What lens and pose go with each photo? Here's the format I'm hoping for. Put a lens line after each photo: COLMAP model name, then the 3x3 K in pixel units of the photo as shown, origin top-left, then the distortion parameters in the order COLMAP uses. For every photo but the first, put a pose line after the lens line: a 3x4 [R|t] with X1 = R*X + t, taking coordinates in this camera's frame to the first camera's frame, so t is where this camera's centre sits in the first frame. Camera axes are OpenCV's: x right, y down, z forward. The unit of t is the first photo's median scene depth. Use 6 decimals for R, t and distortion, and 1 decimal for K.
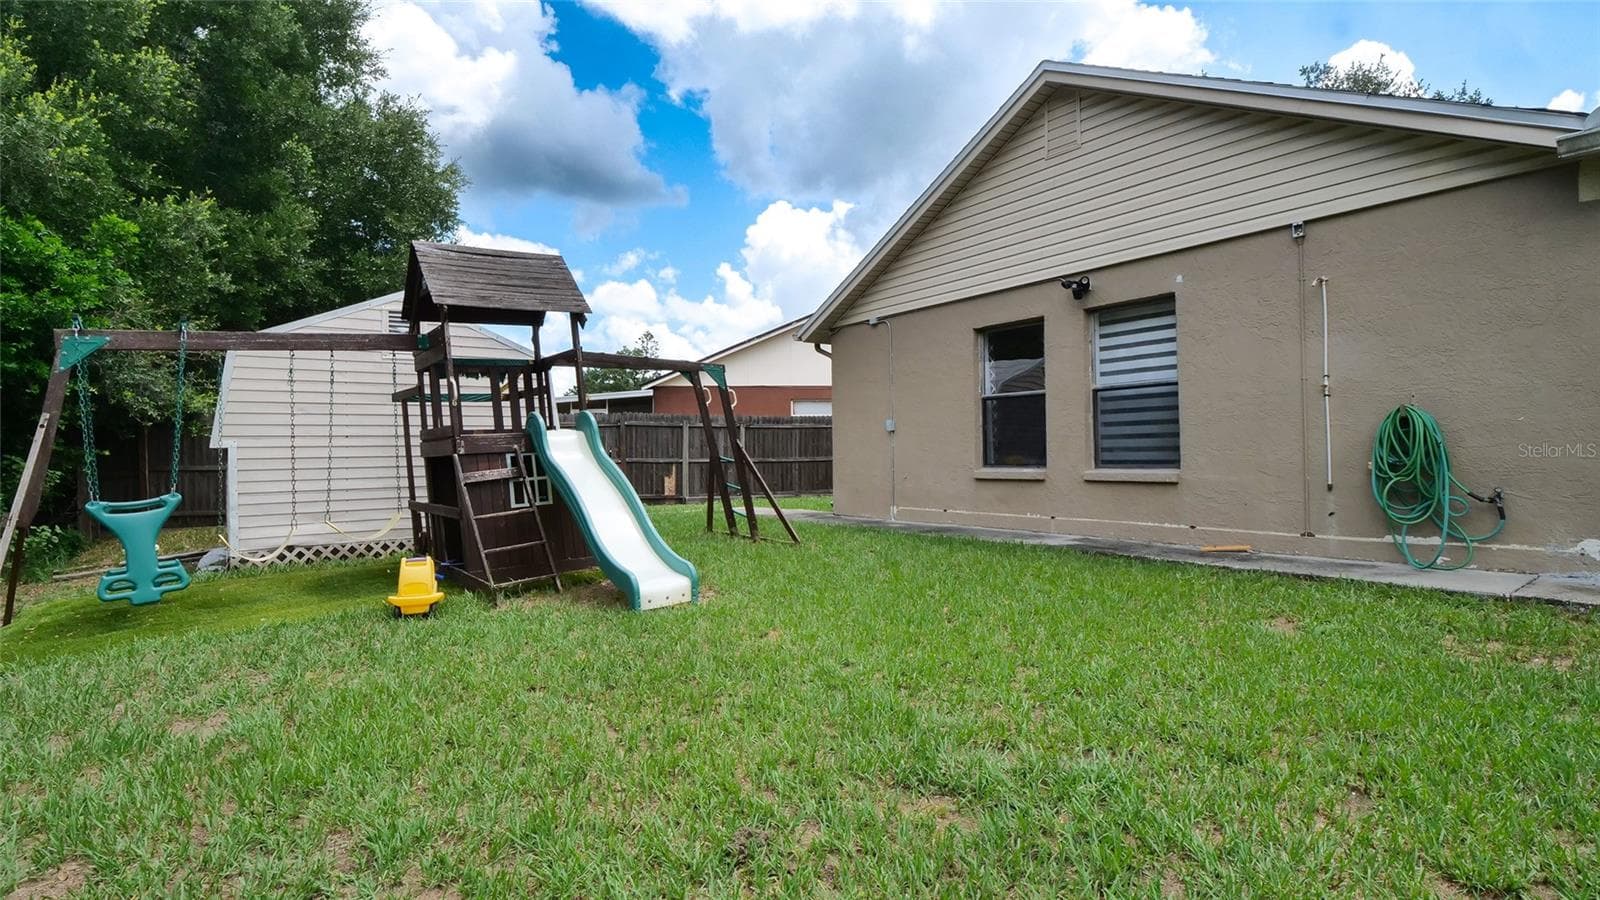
lens RADIAL K [[808.1, 0, 801.7], [0, 808.1, 446.9], [0, 0, 1]] dist [-0.007807, -0.001702]
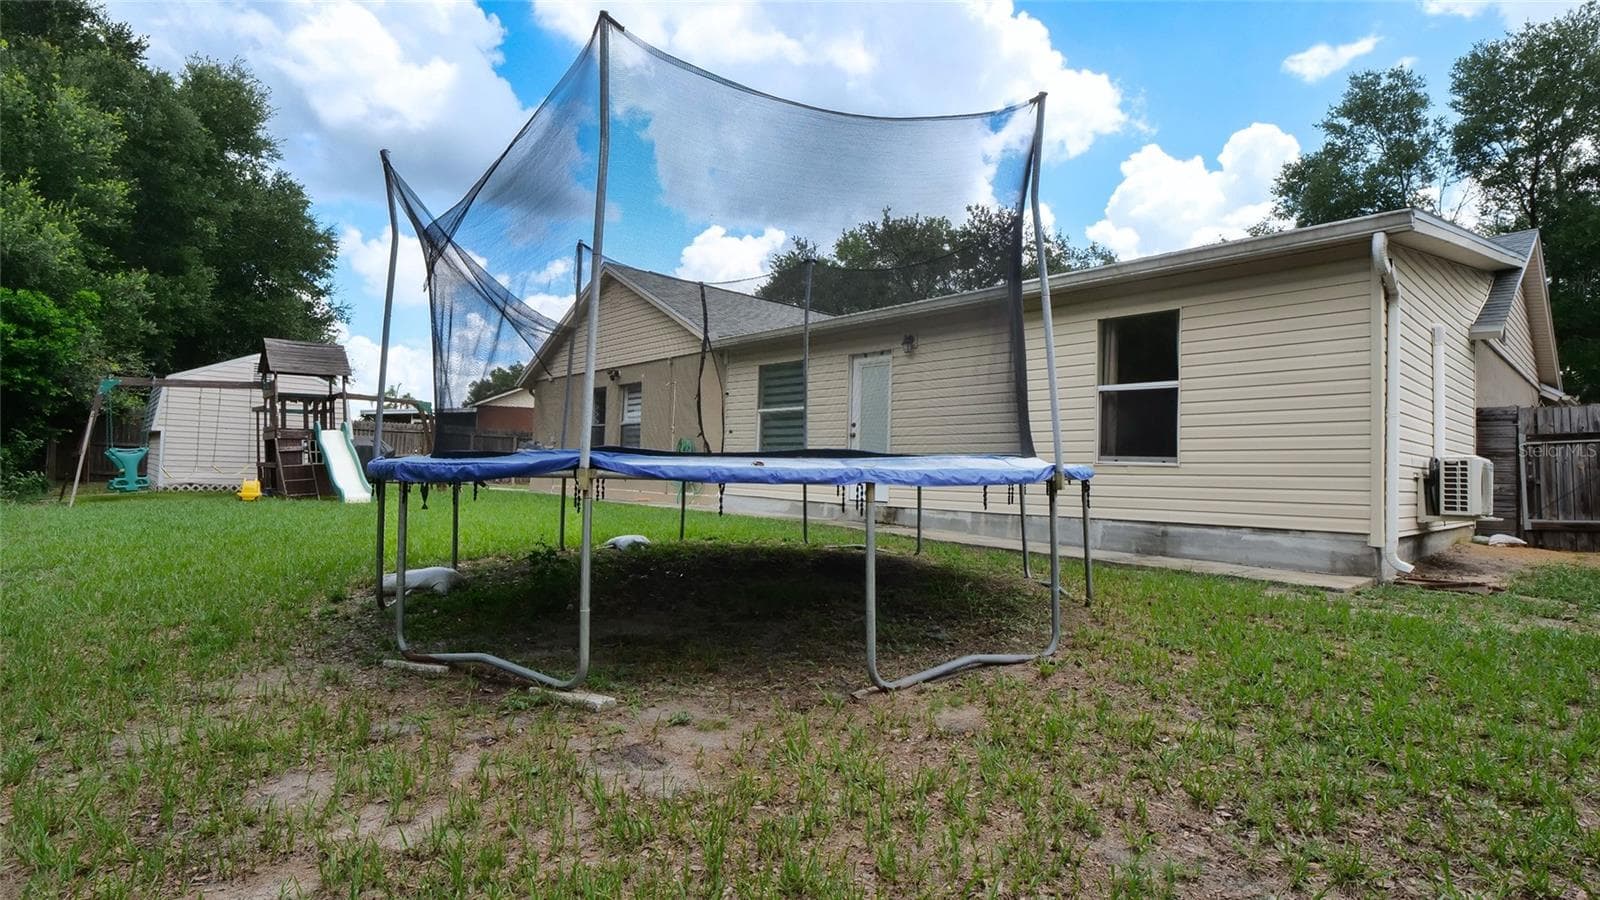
lens RADIAL K [[808.1, 0, 811.5], [0, 808.1, 452.2], [0, 0, 1]] dist [-0.007807, -0.001702]
pose [[0.992975, 0.051556, 0.106500, 0.638682], [-0.048978, 0.998443, -0.026689, 0.027438], [-0.107710, 0.021285, 0.993954, -1.084722]]
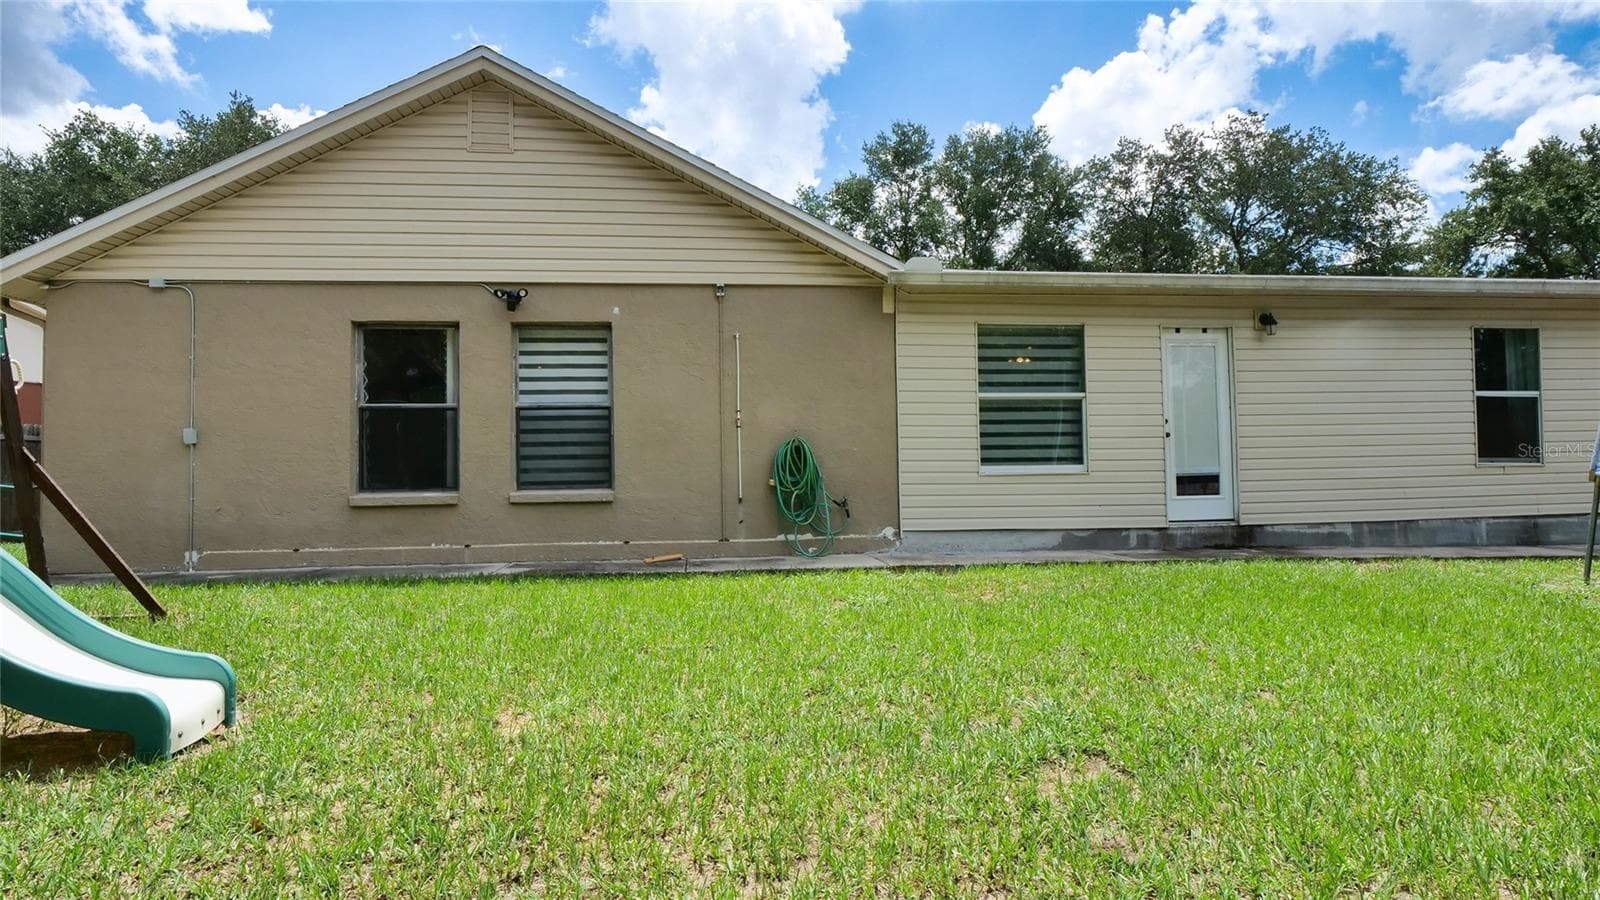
lens RADIAL K [[808.1, 0, 804.2], [0, 808.1, 444.0], [0, 0, 1]] dist [-0.007807, -0.001702]
pose [[0.477331, 0.026285, 0.878330, -0.320842], [-0.001328, 0.999573, -0.029192, -0.000648], [-0.878722, 0.012767, 0.477162, 0.251499]]
